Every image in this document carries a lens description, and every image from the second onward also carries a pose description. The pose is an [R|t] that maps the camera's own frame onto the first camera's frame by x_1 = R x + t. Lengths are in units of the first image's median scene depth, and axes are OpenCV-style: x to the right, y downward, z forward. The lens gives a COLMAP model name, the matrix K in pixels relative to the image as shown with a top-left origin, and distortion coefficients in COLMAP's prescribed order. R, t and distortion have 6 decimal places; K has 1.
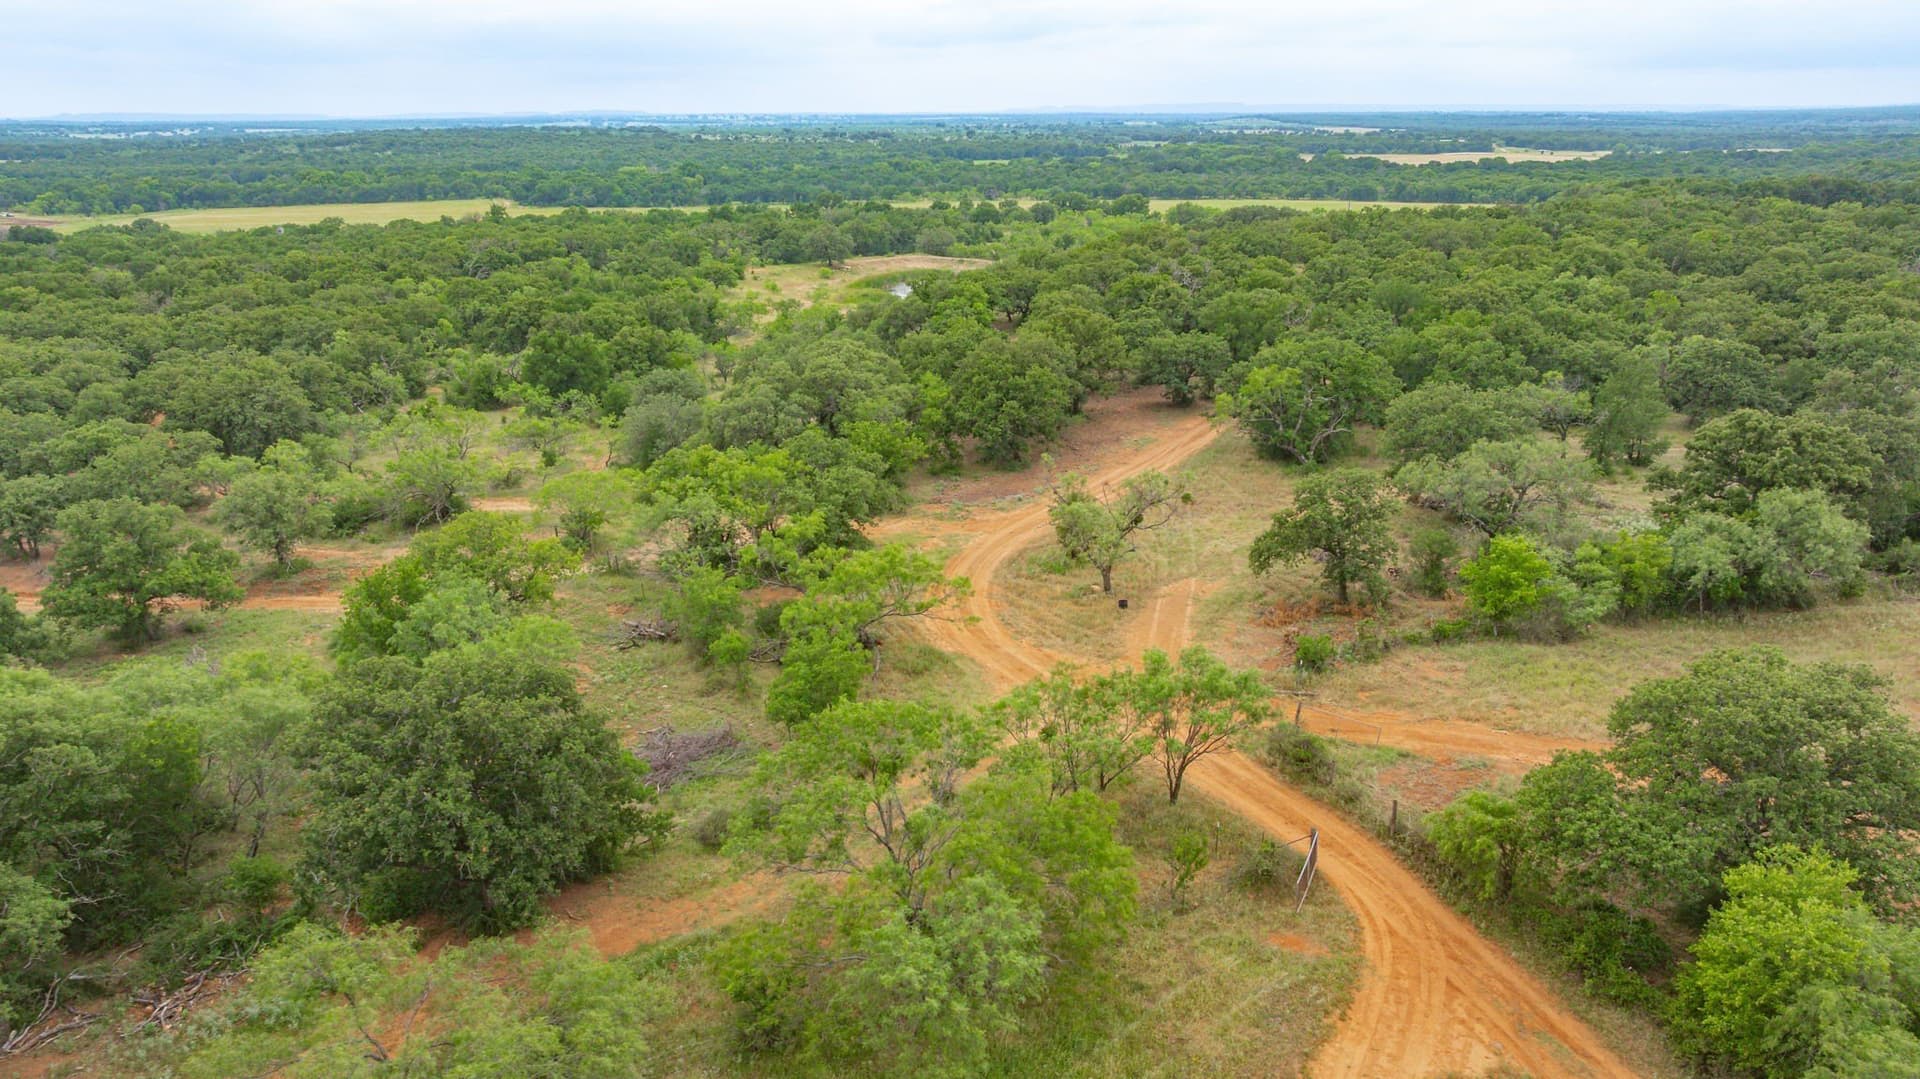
lens RADIAL K [[1330.7, 0, 972.6], [0, 1330.7, 537.6], [0, 0, 1]] dist [-0.032830, 0.019678]
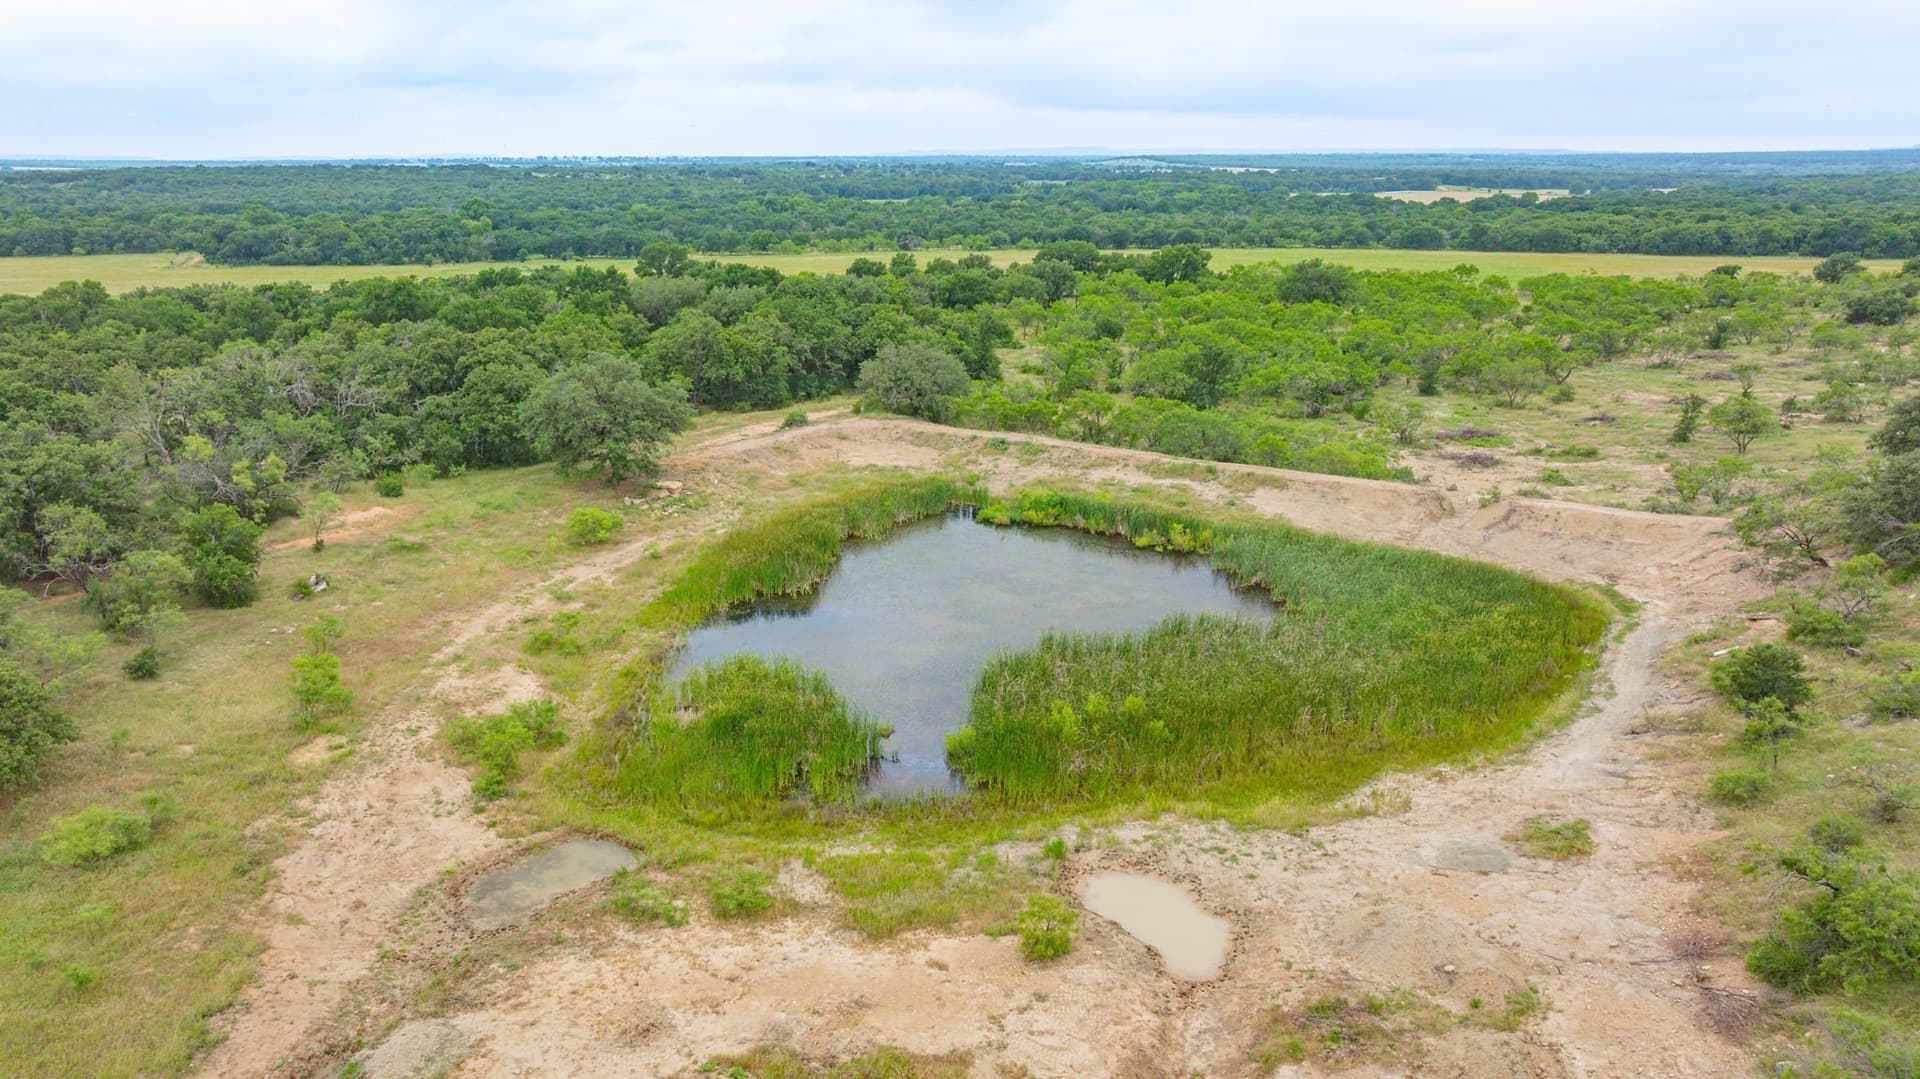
lens RADIAL K [[1330.7, 0, 955.8], [0, 1330.7, 544.0], [0, 0, 1]] dist [-0.032830, 0.019678]
pose [[0.996236, -0.022721, 0.083655, -0.013748], [0.024966, 0.999353, -0.025890, -0.046945], [-0.083012, 0.027881, 0.996158, 0.176295]]
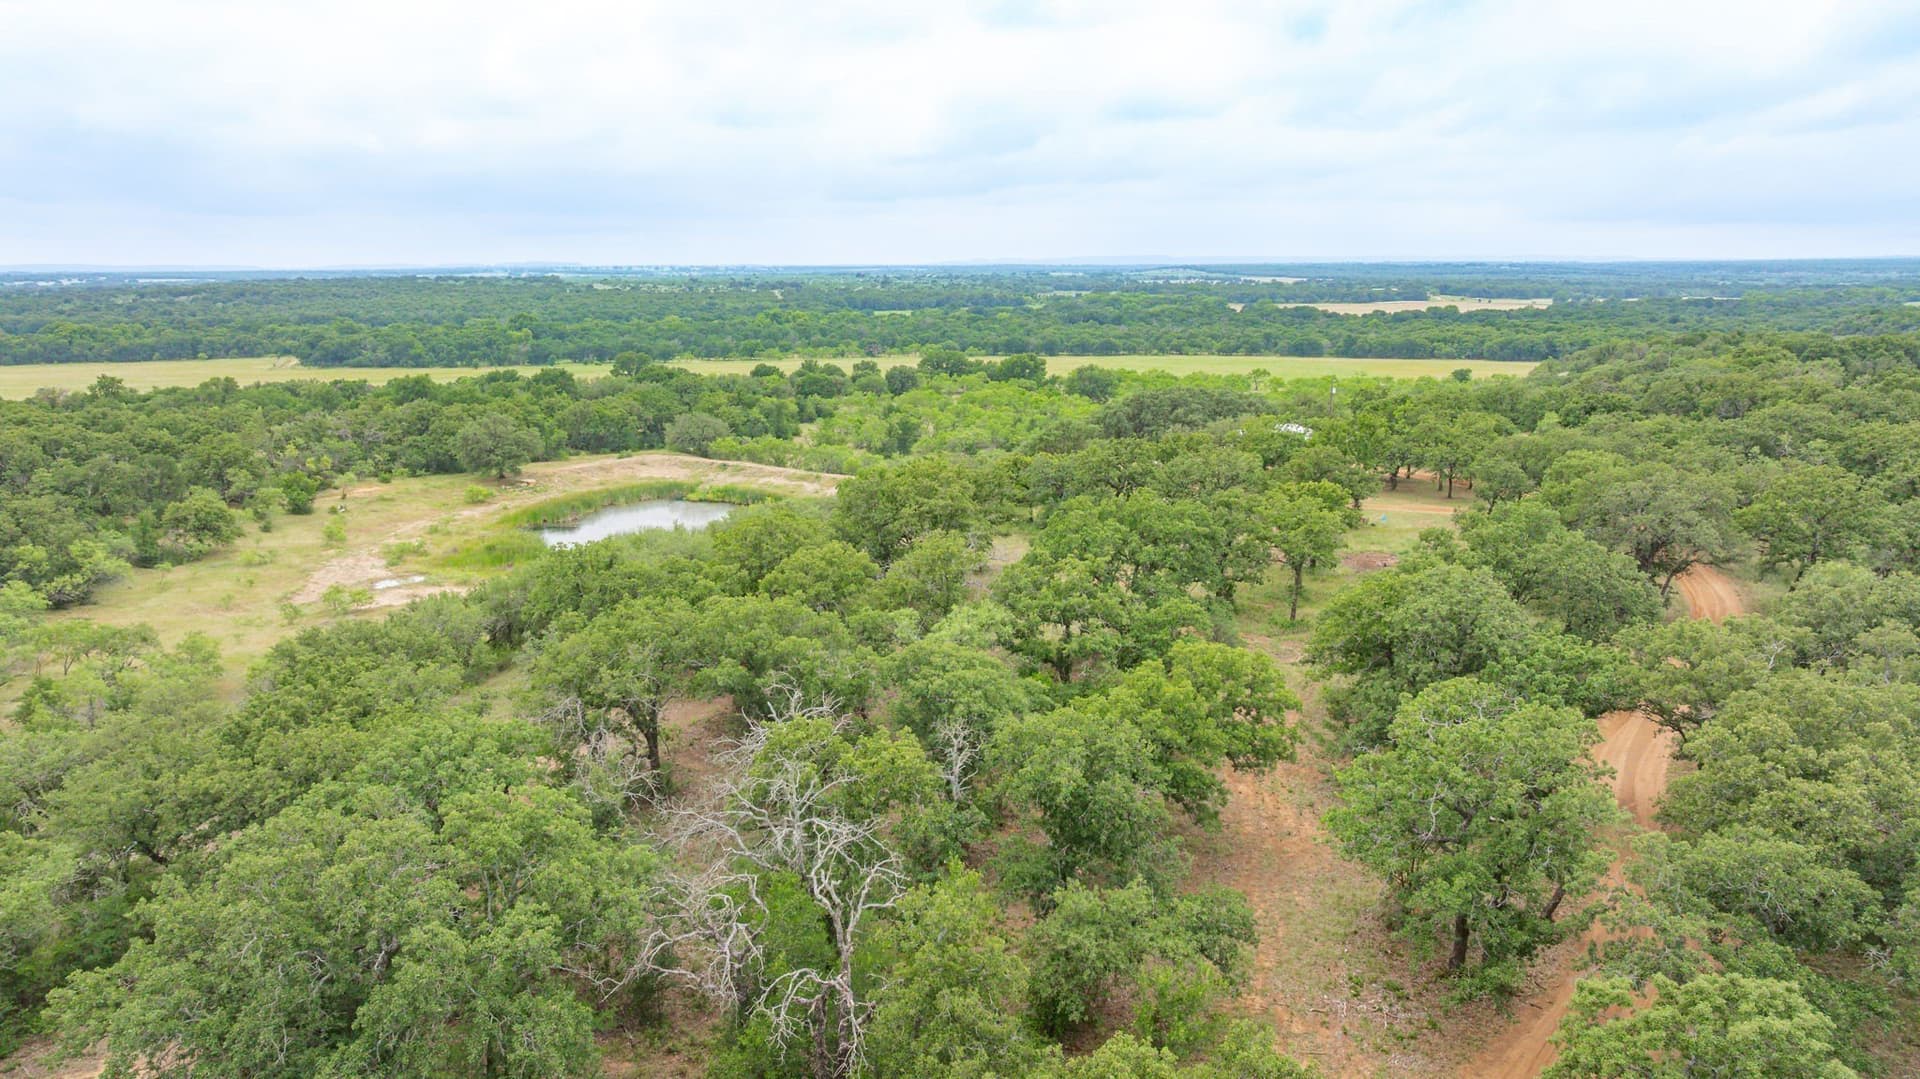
lens RADIAL K [[1330.7, 0, 960.3], [0, 1330.7, 533.5], [0, 0, 1]] dist [-0.032830, 0.019678]
pose [[0.999254, -0.007591, 0.037865, 0.022111], [0.011729, 0.993830, -0.110291, -0.028315], [-0.036794, 0.110653, 0.993178, 0.098832]]
